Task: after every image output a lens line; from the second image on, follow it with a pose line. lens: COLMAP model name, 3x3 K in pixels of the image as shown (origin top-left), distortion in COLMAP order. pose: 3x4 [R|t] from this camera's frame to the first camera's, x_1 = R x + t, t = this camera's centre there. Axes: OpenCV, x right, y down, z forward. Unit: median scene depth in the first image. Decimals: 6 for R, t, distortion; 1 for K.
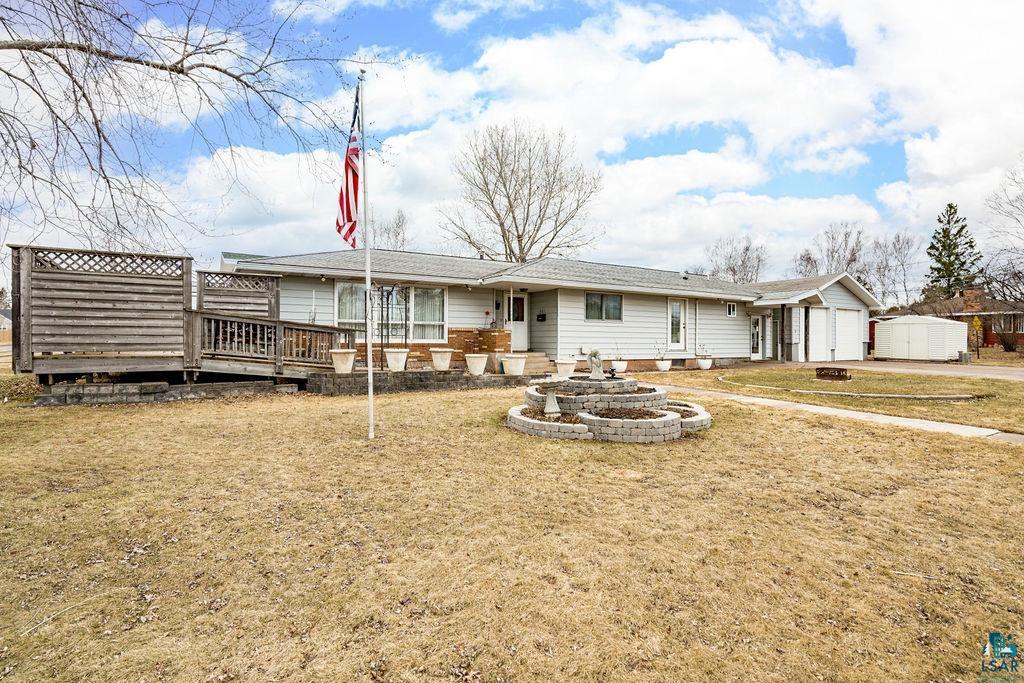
lens RADIAL K [[495.5, 0, 520.1], [0, 495.5, 339.1], [0, 0, 1]] dist [-0.001338, -0.000344]
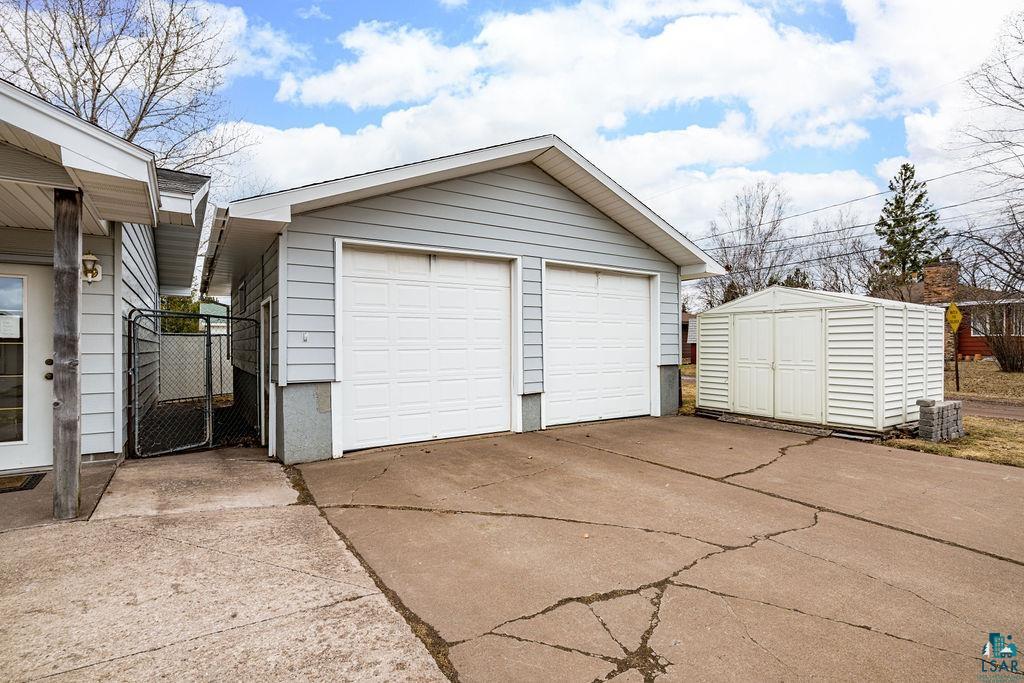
lens RADIAL K [[495.5, 0, 503.9], [0, 495.5, 344.3], [0, 0, 1]] dist [-0.001338, -0.000344]
pose [[0.999520, -0.003257, 0.030800, 0.240923], [0.003211, 0.999994, 0.001562, -0.004012], [-0.030805, -0.001463, 0.999524, 0.272766]]
